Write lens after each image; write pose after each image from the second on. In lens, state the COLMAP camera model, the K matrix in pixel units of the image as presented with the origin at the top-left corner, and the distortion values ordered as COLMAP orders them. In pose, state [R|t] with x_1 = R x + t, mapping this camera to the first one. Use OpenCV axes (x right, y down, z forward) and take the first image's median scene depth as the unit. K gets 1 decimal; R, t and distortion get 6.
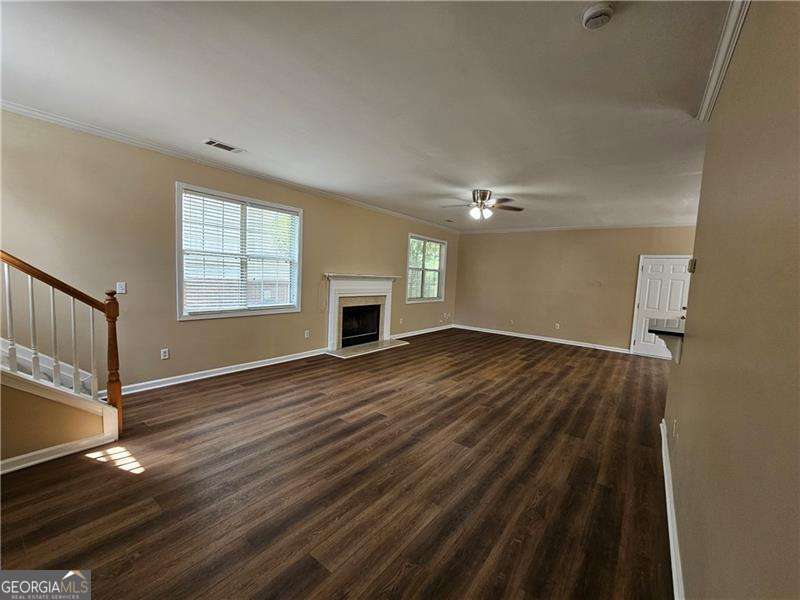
lens RADIAL K [[329.5, 0, 403.2], [0, 329.5, 303.2], [0, 0, 1]] dist [-0.002312, 0.000606]
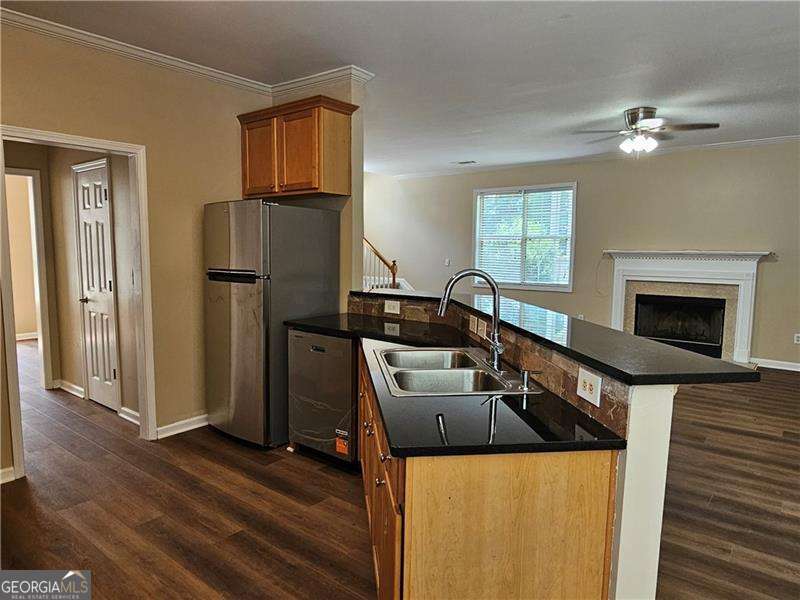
lens RADIAL K [[524.0, 0, 400.0], [0, 524.0, 300.0], [0, 0, 1]] dist [0.003340, 0.001847]
pose [[-0.040549, 0.047120, -0.998066, 1.214126], [-0.099651, 0.993716, 0.050964, 0.020951], [0.994196, 0.101525, -0.035599, 0.594585]]
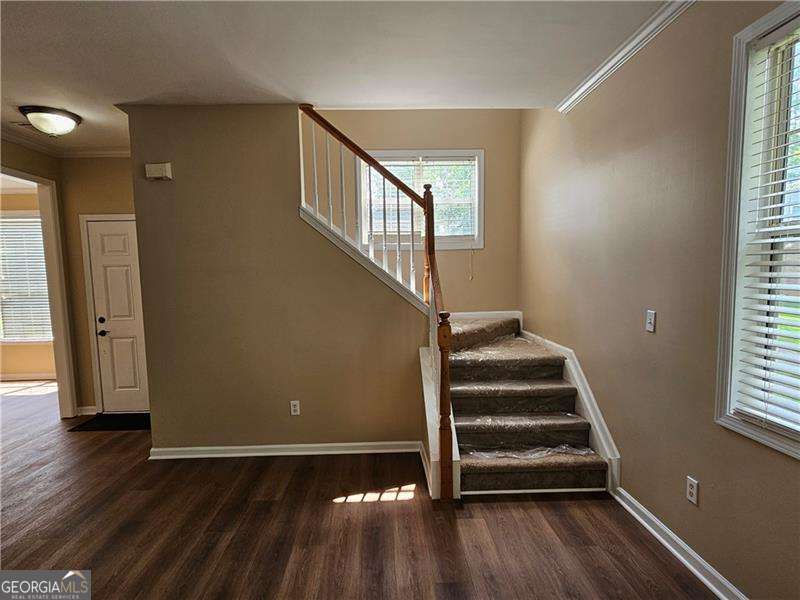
lens RADIAL K [[435.5, 0, 398.8], [0, 435.5, 320.9], [0, 0, 1]] dist [0.001381, 0.000846]
pose [[-0.779428, 0.023079, -0.626066, -0.081499], [-0.081176, 0.987177, 0.137451, -0.074626], [0.621210, 0.157954, -0.767560, 0.873686]]
